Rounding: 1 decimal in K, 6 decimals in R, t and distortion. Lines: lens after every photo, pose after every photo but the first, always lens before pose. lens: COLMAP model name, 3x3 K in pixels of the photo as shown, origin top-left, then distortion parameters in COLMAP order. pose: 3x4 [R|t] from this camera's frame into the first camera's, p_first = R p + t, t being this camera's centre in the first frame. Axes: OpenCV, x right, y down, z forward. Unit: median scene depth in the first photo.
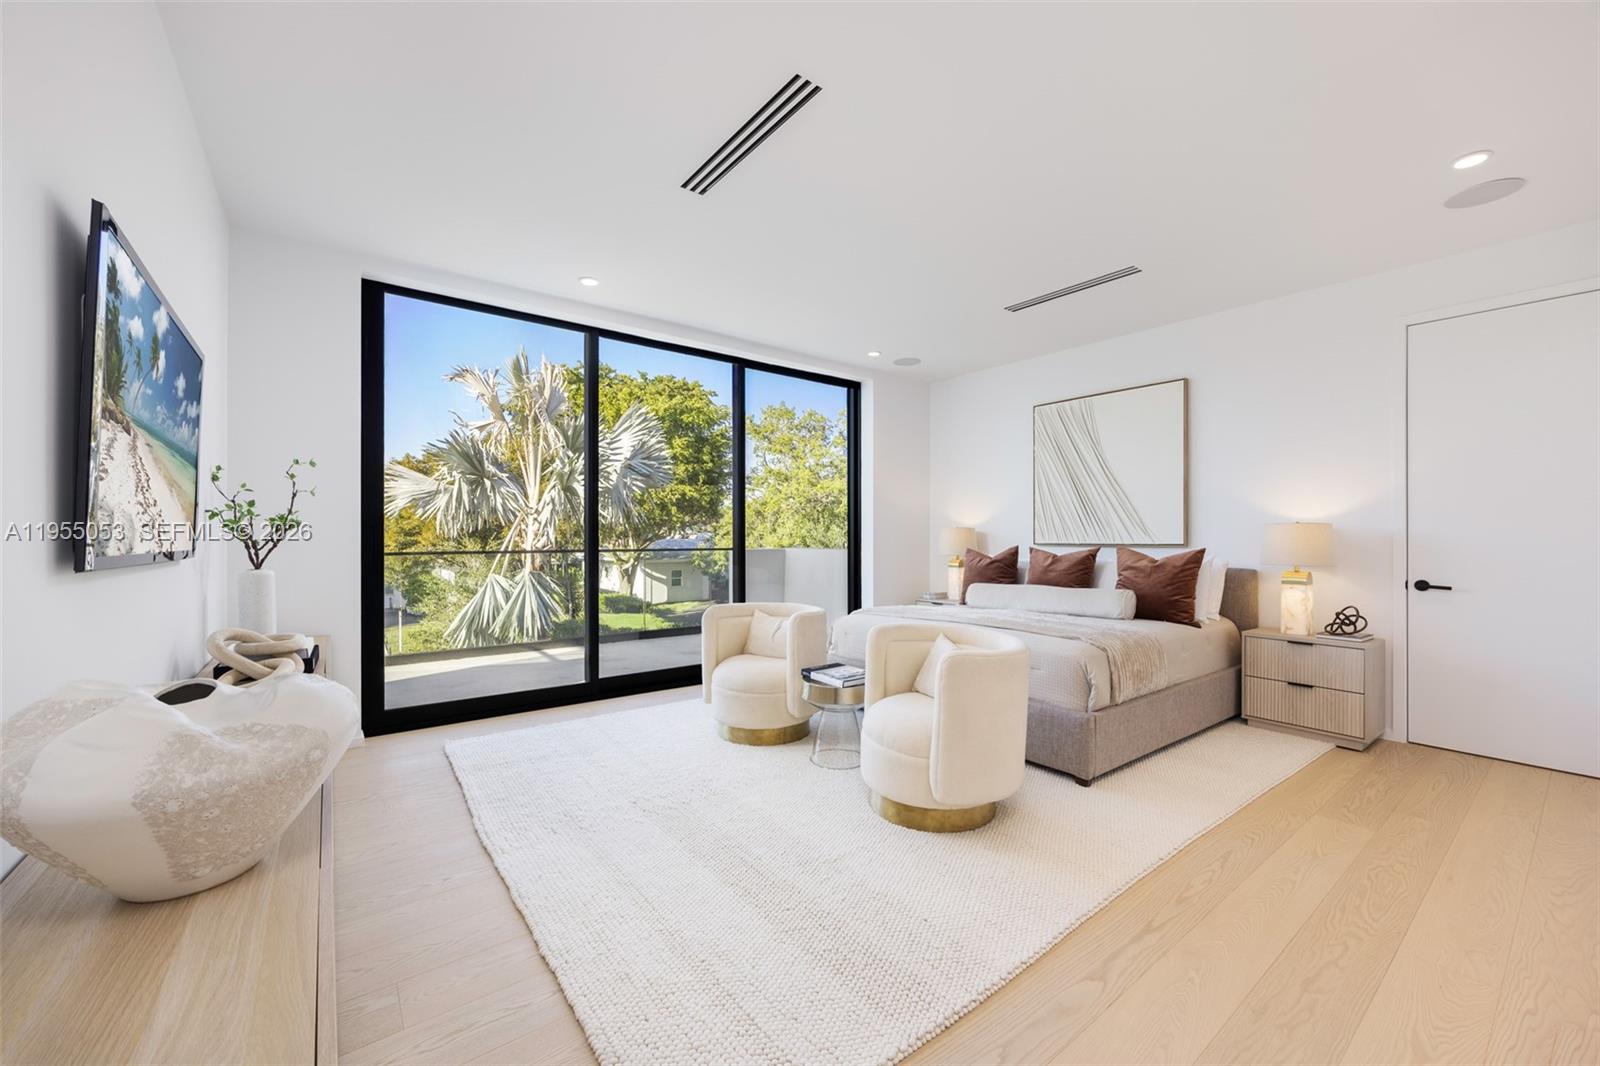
lens RADIAL K [[622.5, 0, 808.0], [0, 622.5, 534.6], [0, 0, 1]] dist [-0.002983, -0.000312]
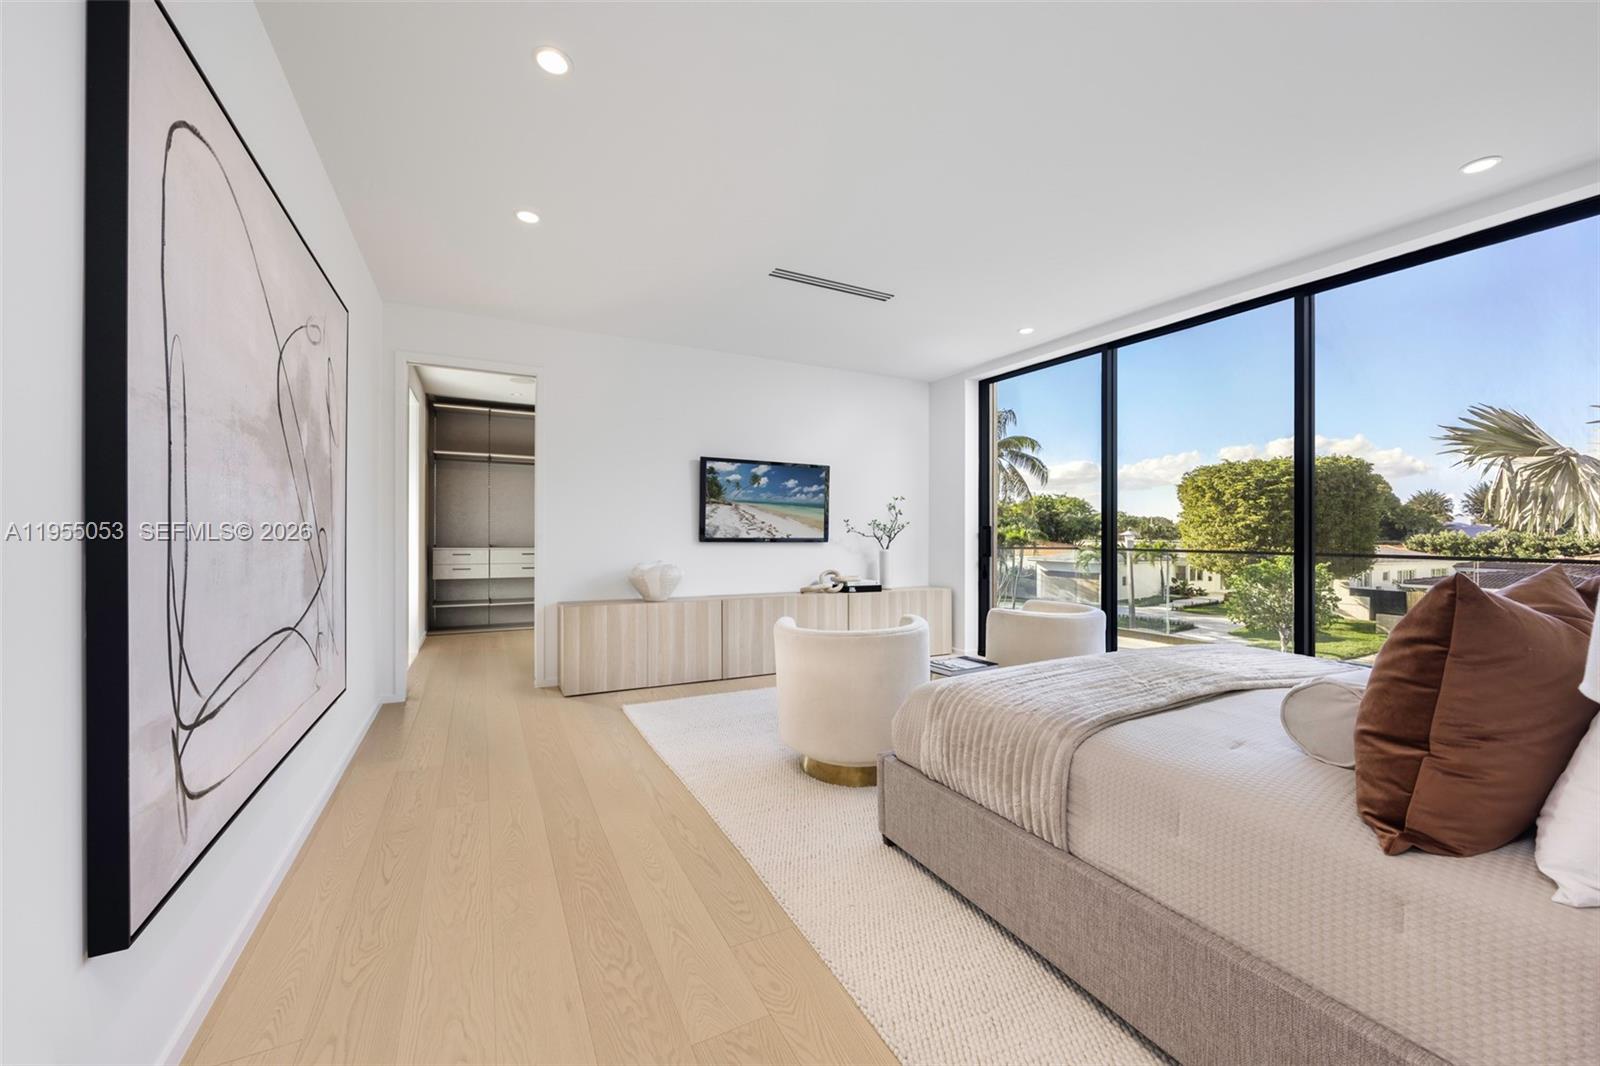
lens RADIAL K [[622.5, 0, 809.5], [0, 622.5, 534.9], [0, 0, 1]] dist [-0.002983, -0.000312]
pose [[-0.169182, -0.000494, -0.985585, 1.180931], [0.001568, 0.999998, -0.000770, 0.003434], [0.985584, -0.001676, -0.169181, 0.970146]]
